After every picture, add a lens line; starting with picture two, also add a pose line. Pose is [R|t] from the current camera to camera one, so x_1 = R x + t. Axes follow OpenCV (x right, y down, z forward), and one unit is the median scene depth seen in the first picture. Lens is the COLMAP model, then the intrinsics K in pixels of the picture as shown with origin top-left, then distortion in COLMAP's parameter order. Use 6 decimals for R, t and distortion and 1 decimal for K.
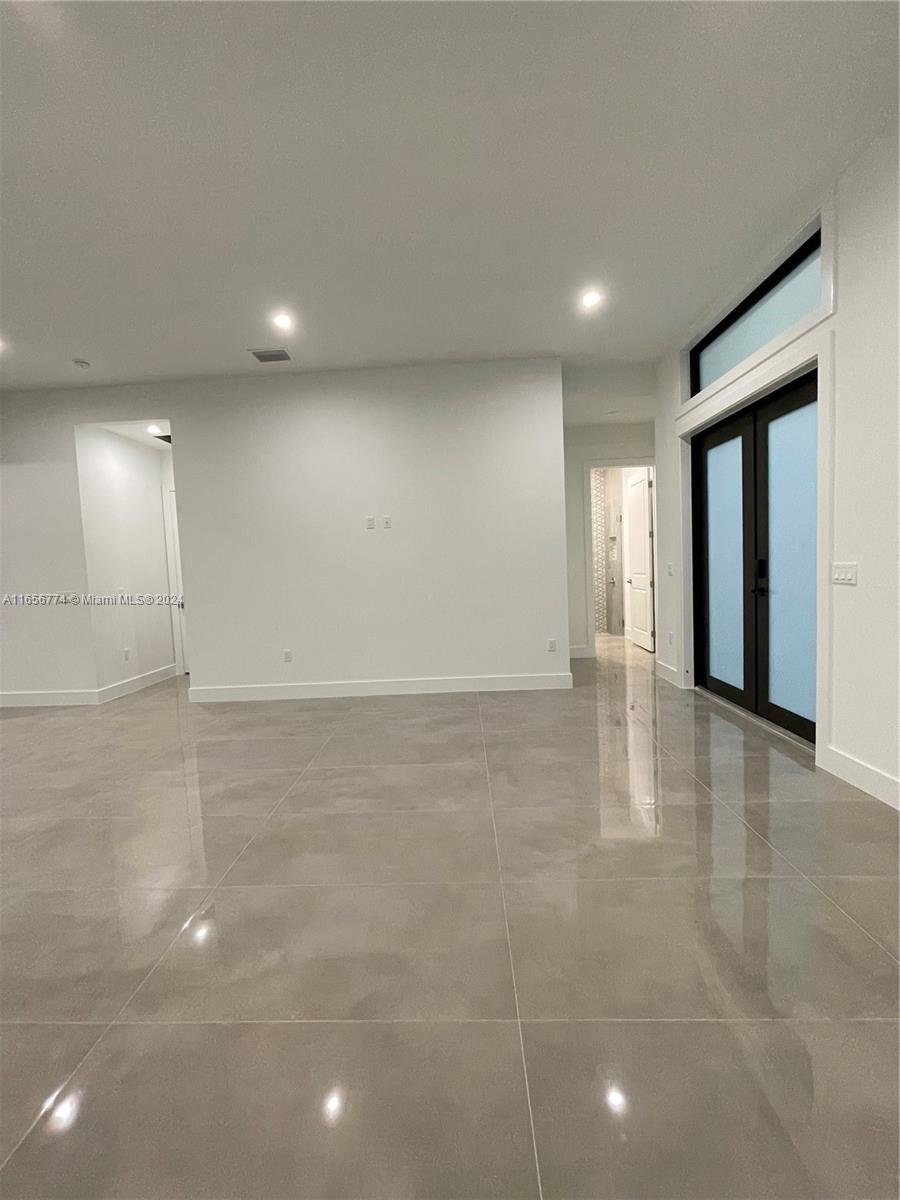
lens RADIAL K [[481.3, 0, 443.6], [0, 481.3, 600.6], [0, 0, 1]] dist [-0.000568, -0.000471]
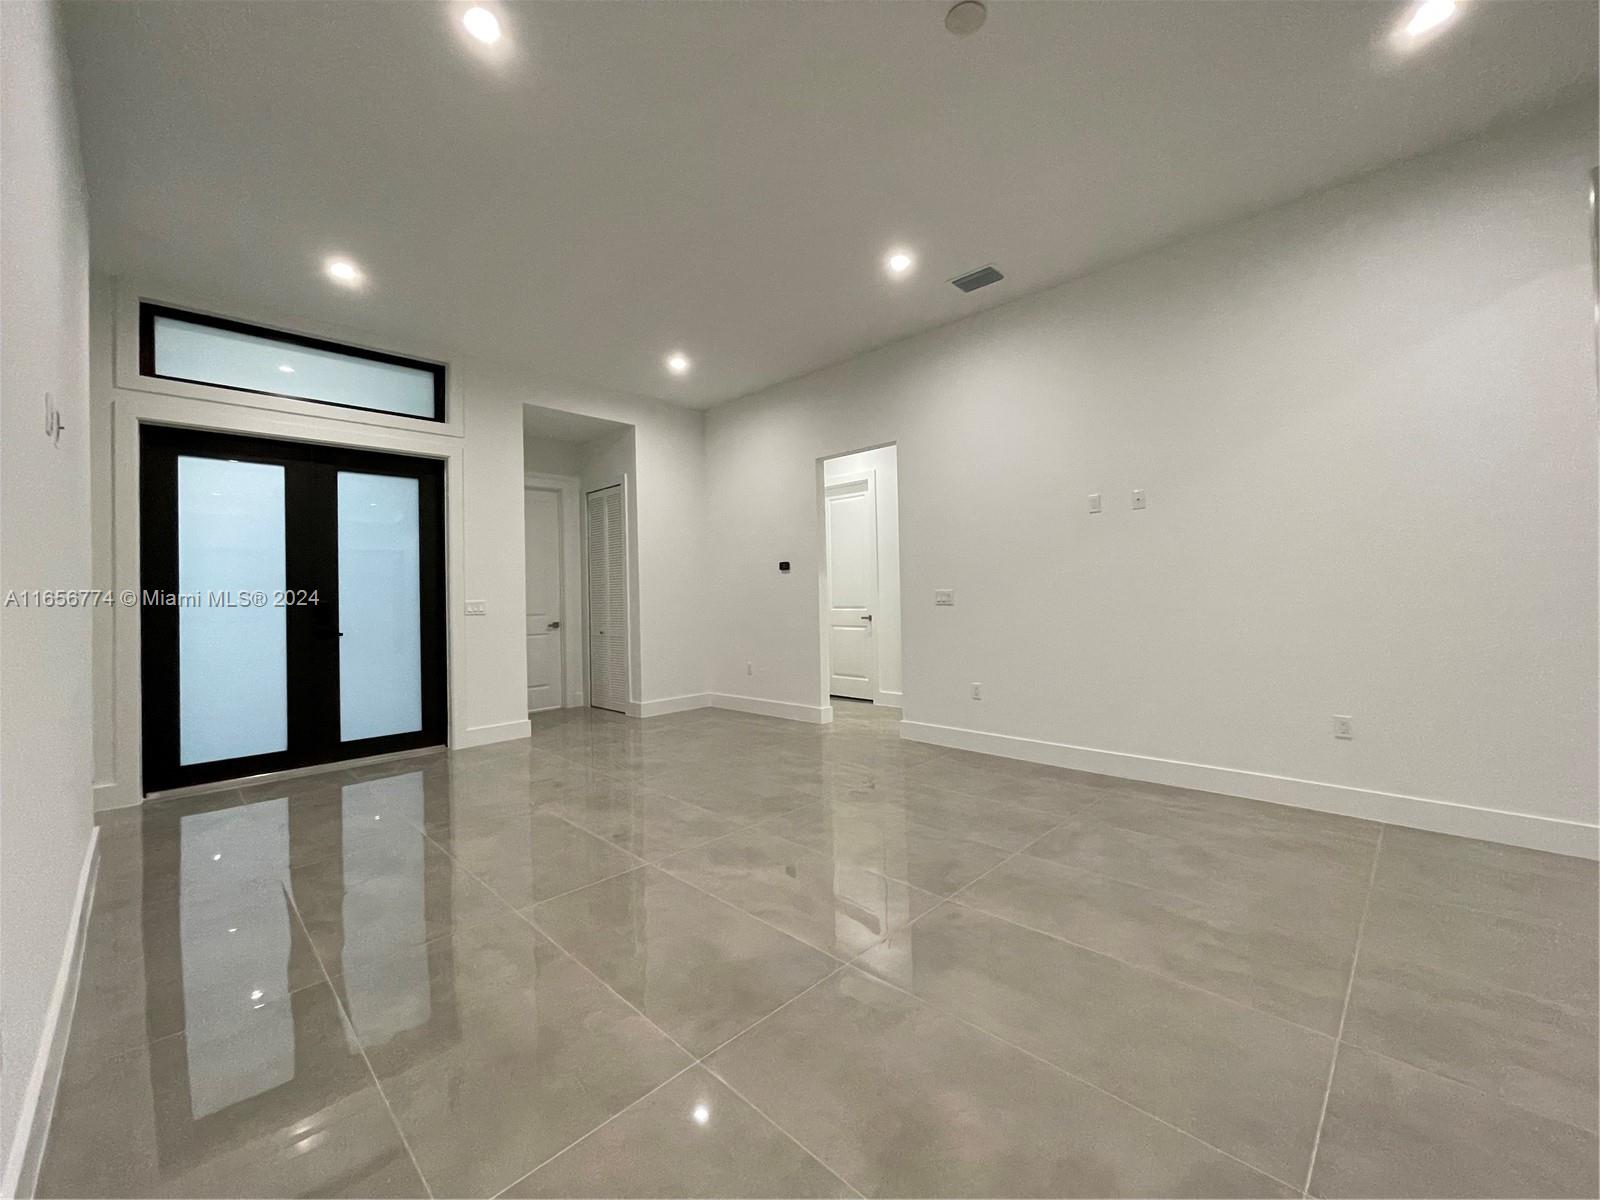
lens RADIAL K [[641.7, 0, 802.5], [0, 641.7, 587.4], [0, 0, 1]] dist [-0.000568, -0.000471]
pose [[-0.740379, 0.070917, 0.668438, -1.107817], [0.105713, 0.994329, 0.011599, -0.028453], [-0.663825, 0.079250, -0.743677, 1.534446]]
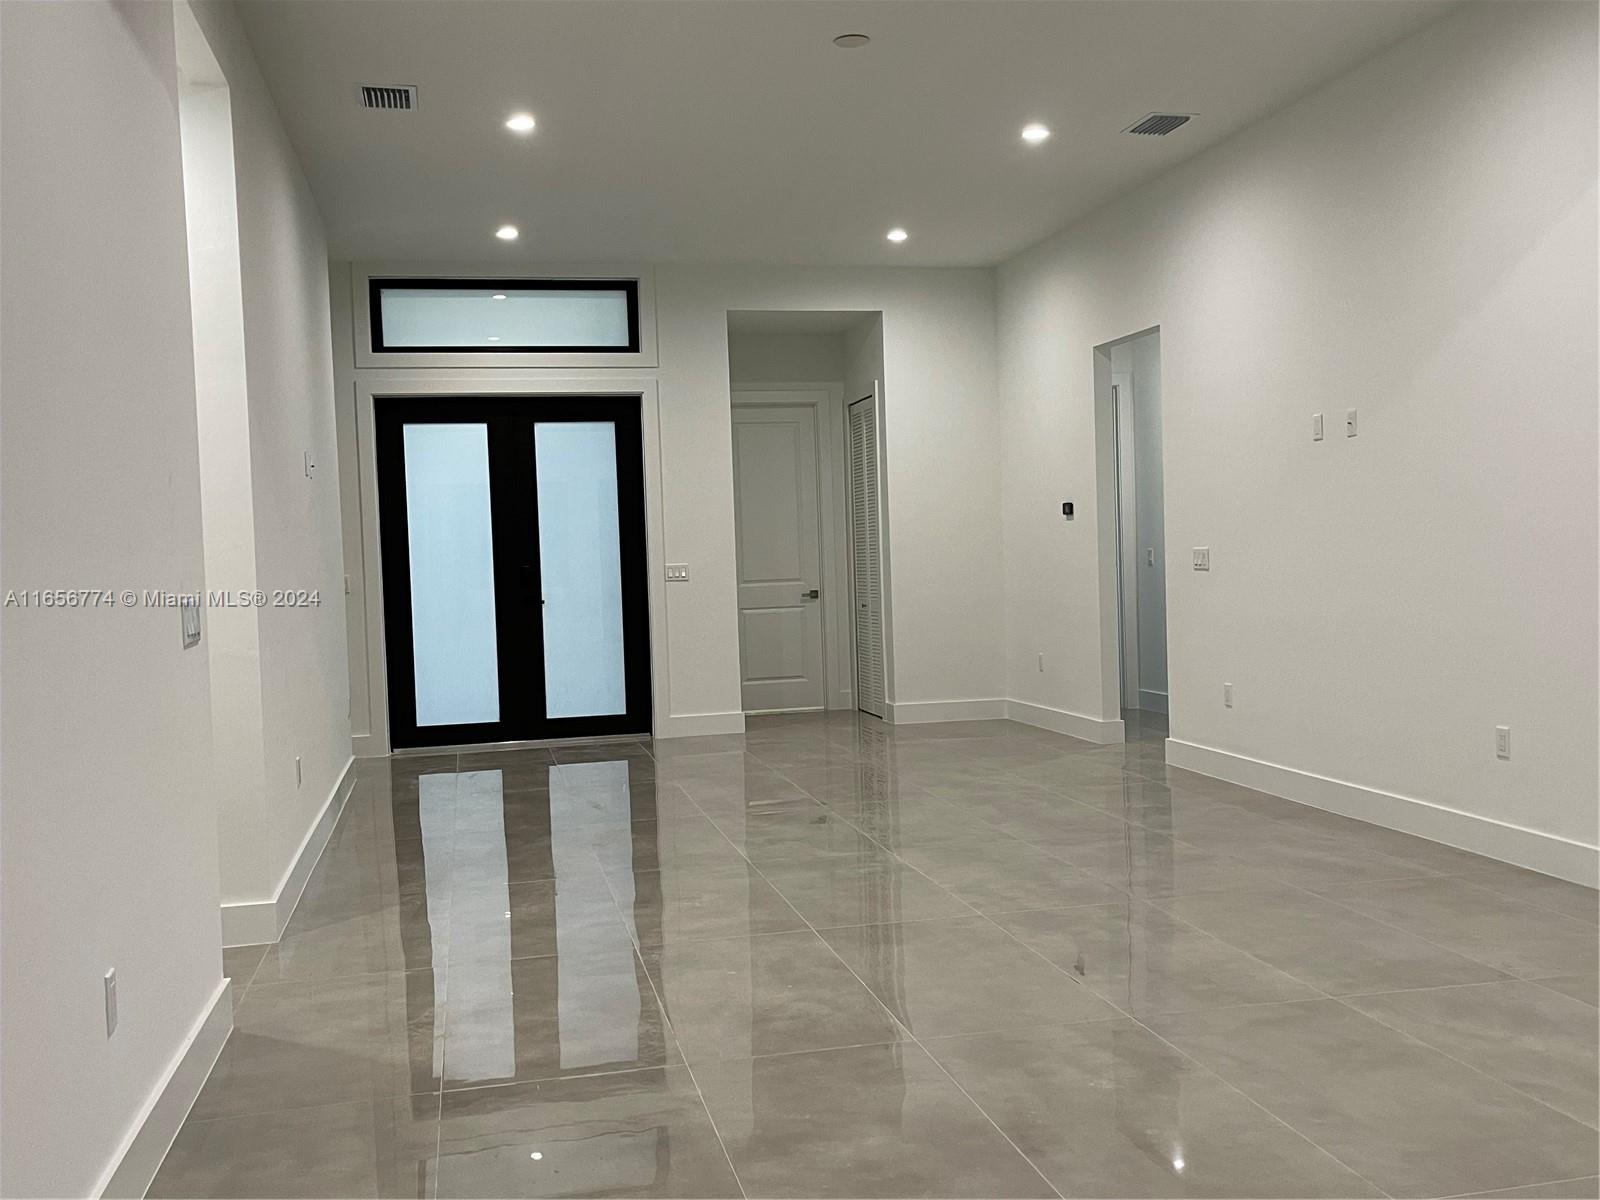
lens RADIAL K [[1504.7, 0, 809.0], [0, 1504.7, 609.0], [0, 0, 1]] dist [0.060412, 0.000000]
pose [[-0.262267, 0.018361, 0.964821, -2.601209], [0.117319, 0.993009, 0.012993, 0.024796], [-0.957837, 0.116599, -0.262588, 1.445764]]
